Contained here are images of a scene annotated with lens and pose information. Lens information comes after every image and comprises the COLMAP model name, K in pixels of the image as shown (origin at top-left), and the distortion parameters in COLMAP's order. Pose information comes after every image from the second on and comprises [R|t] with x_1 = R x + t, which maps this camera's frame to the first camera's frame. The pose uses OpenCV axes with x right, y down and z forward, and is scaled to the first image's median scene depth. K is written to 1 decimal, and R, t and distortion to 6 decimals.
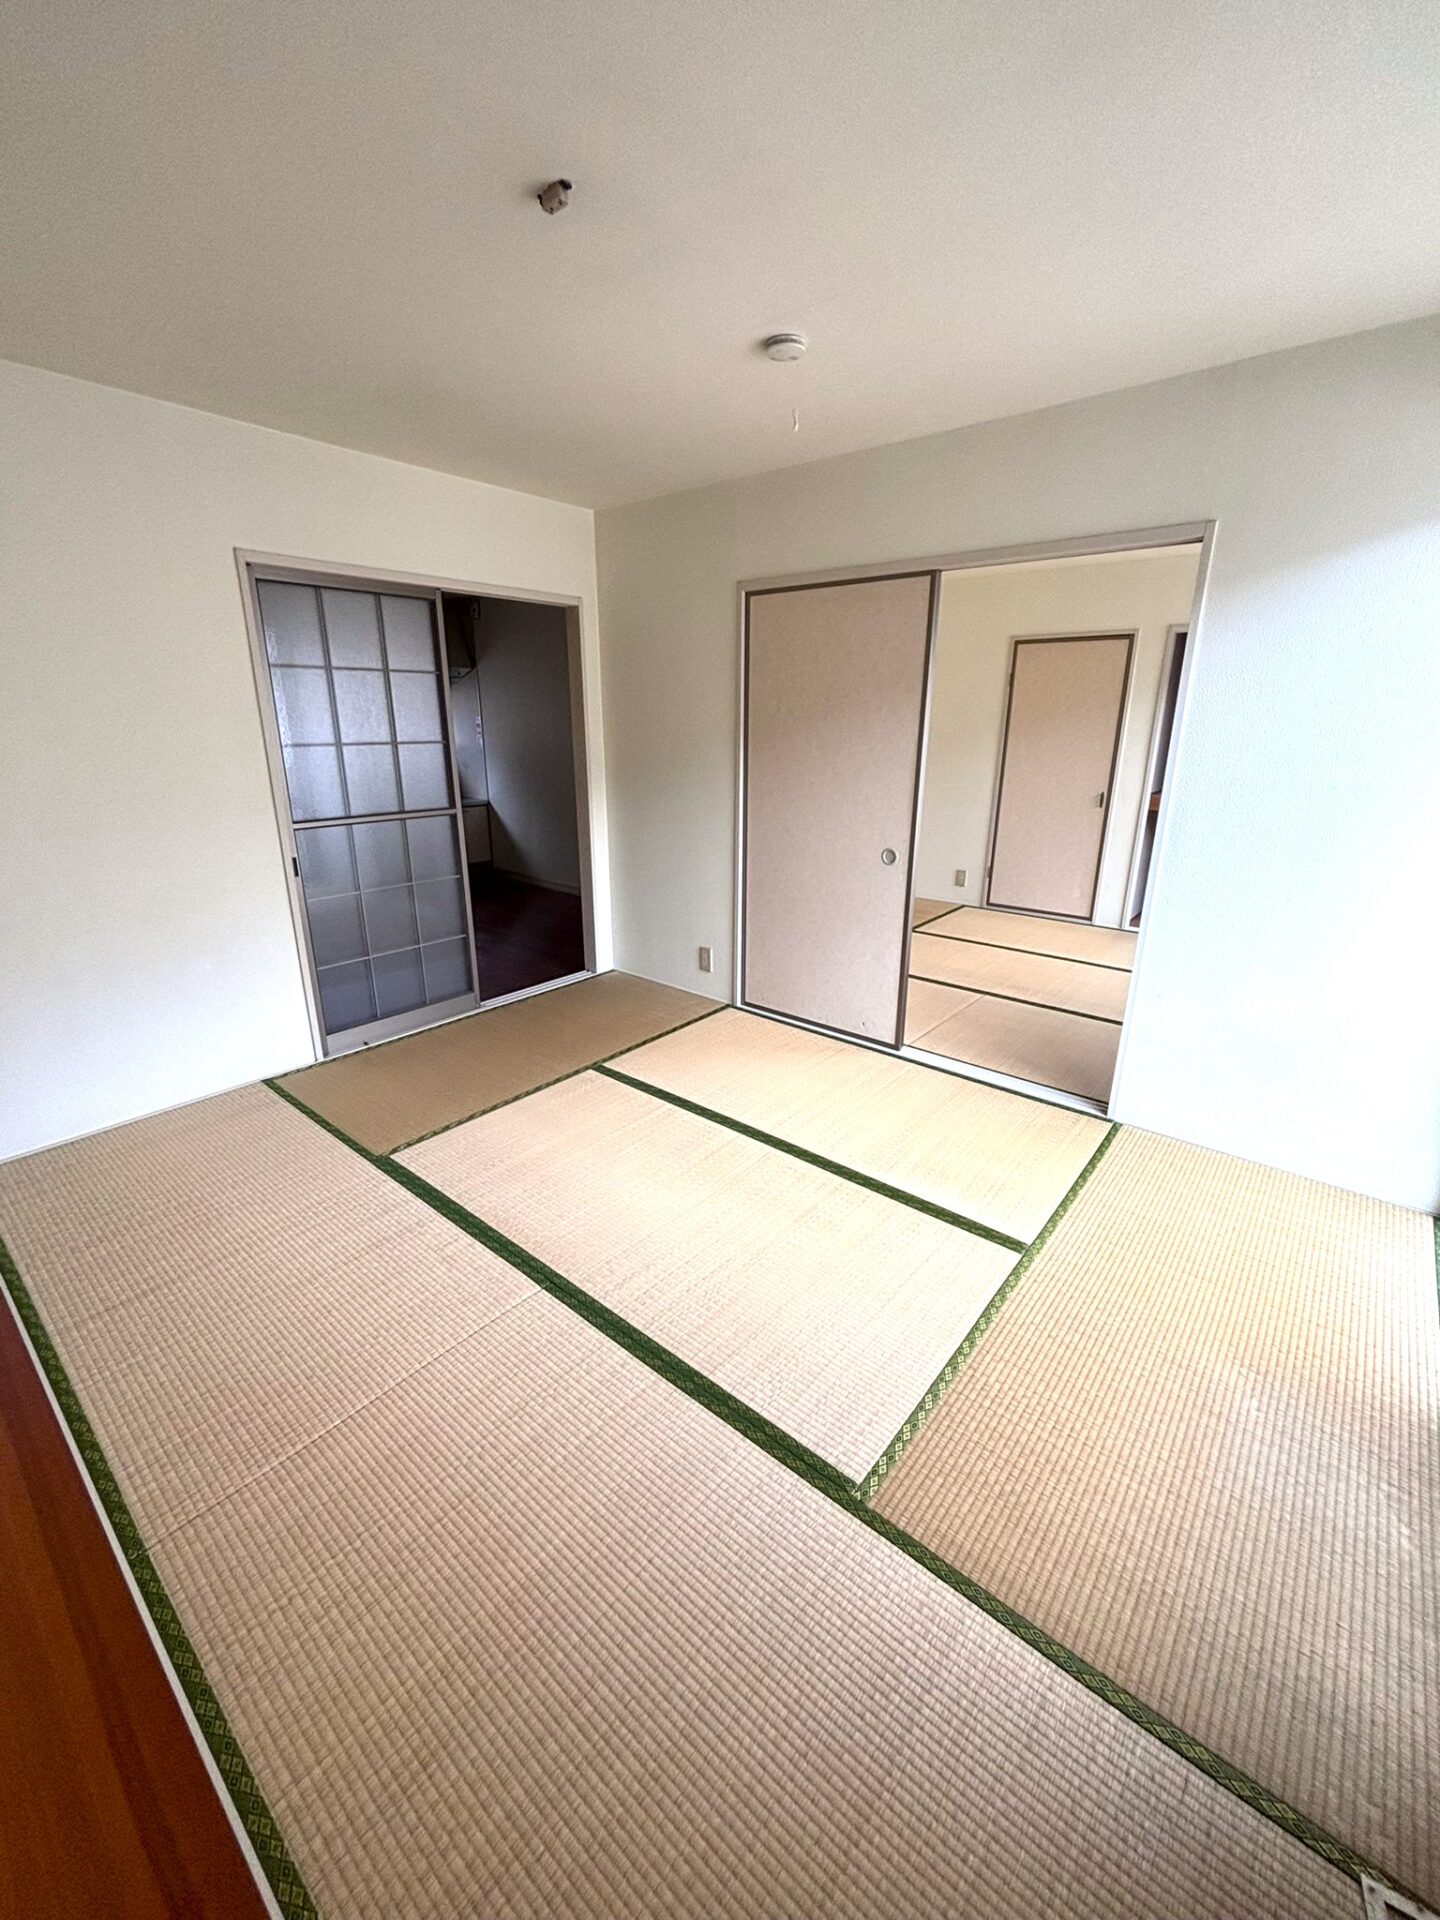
lens RADIAL K [[774.5, 0, 708.0], [0, 774.5, 969.5], [0, 0, 1]] dist [0.012412, -0.004012]
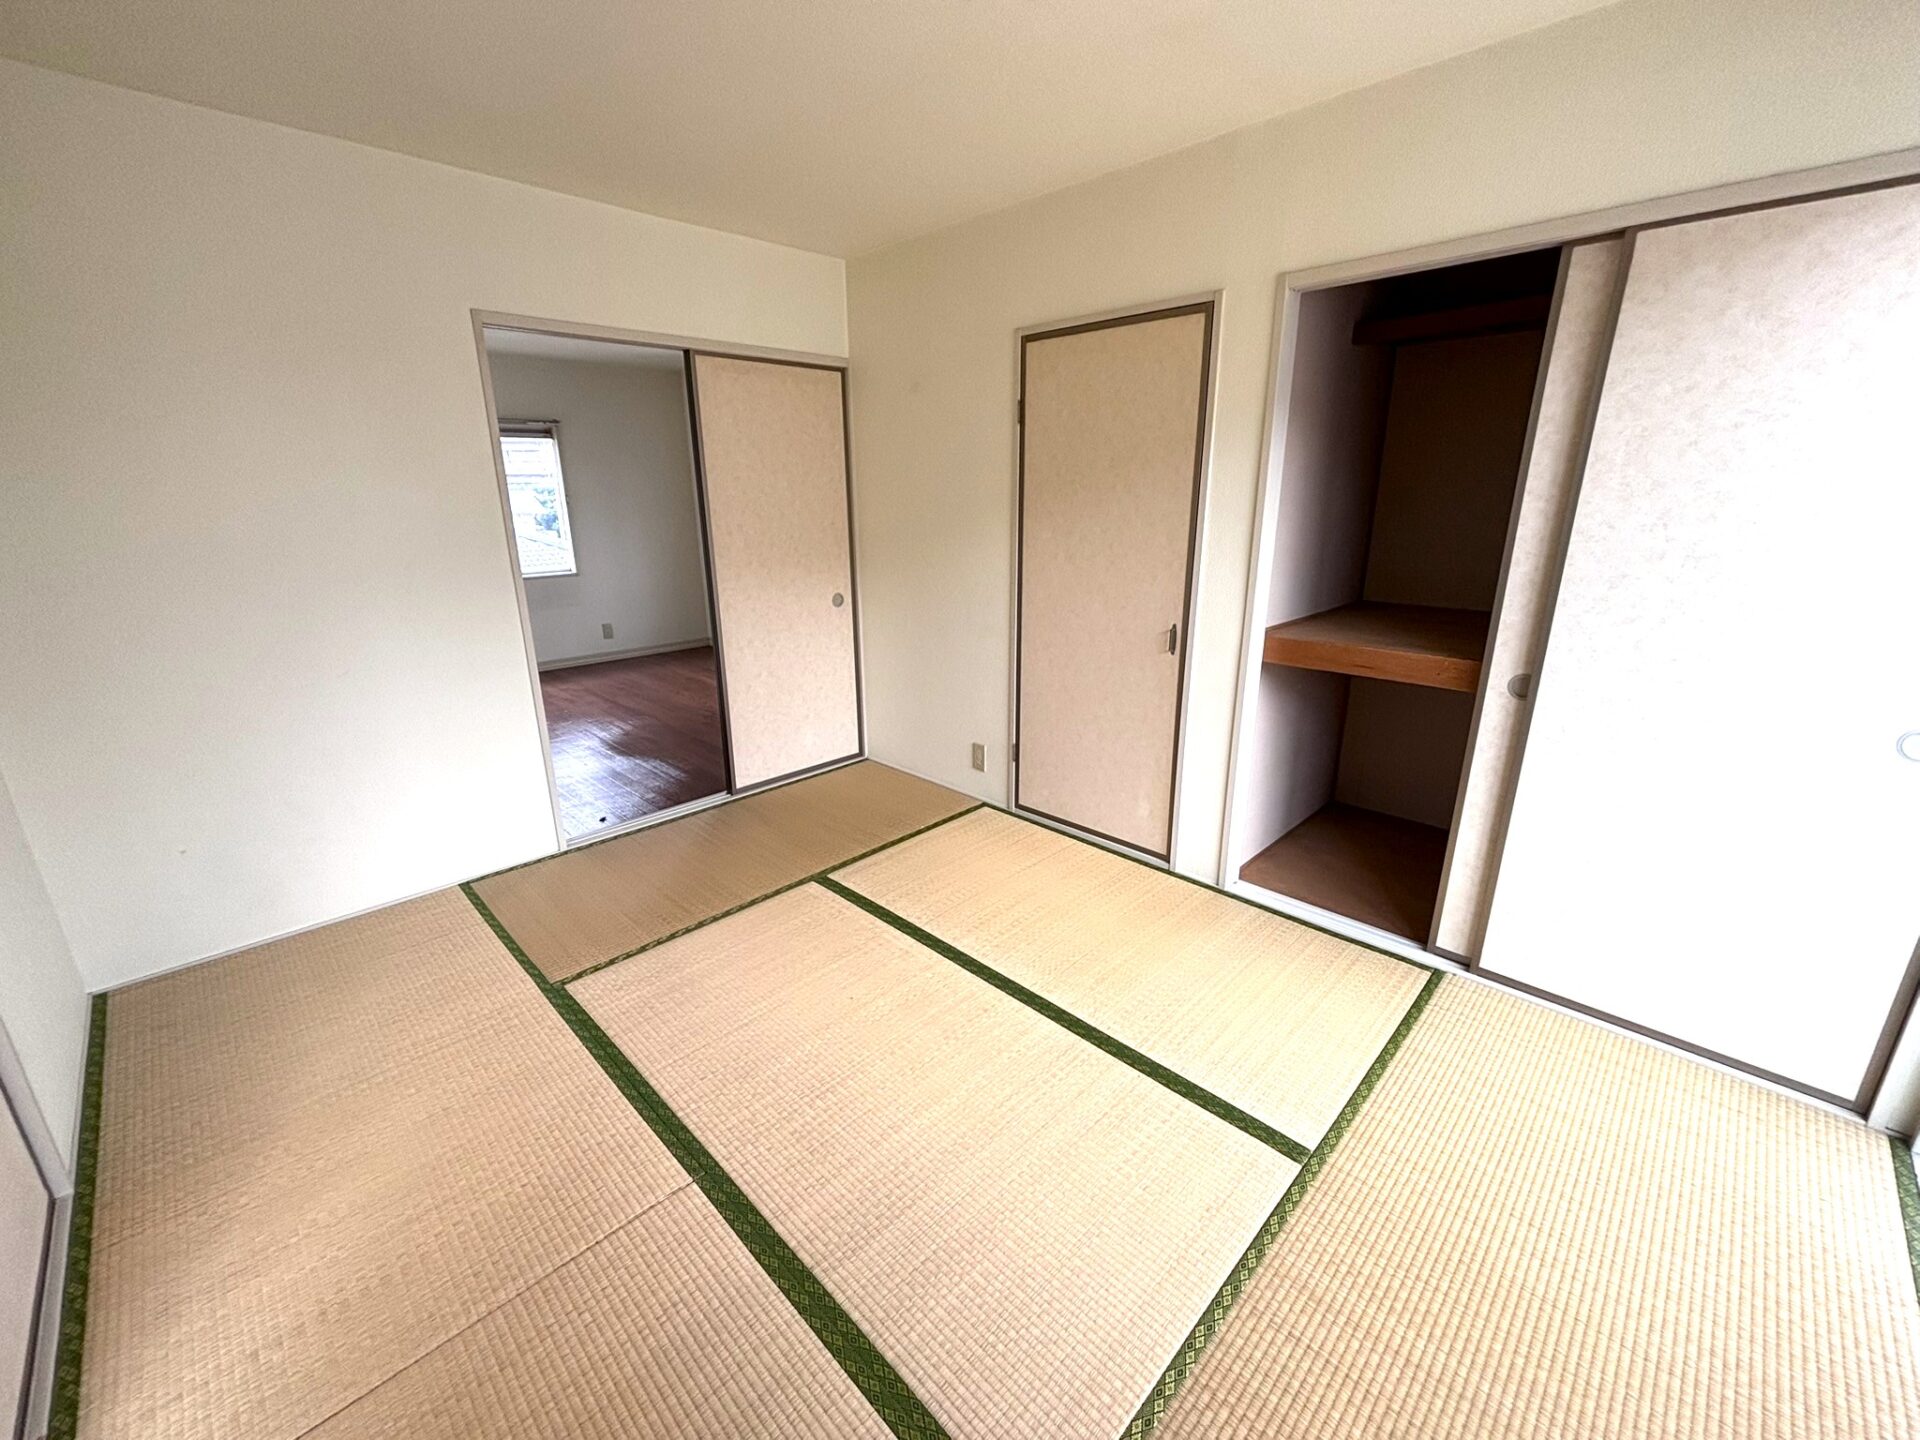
lens RADIAL K [[774.5, 0, 960.8], [0, 774.5, 721.8], [0, 0, 1]] dist [0.012412, -0.004012]
pose [[0.996702, 0.006823, -0.080865, 0.079842], [-0.008465, 0.999764, -0.019989, -0.032549], [0.080710, 0.020608, 0.996525, 0.124550]]
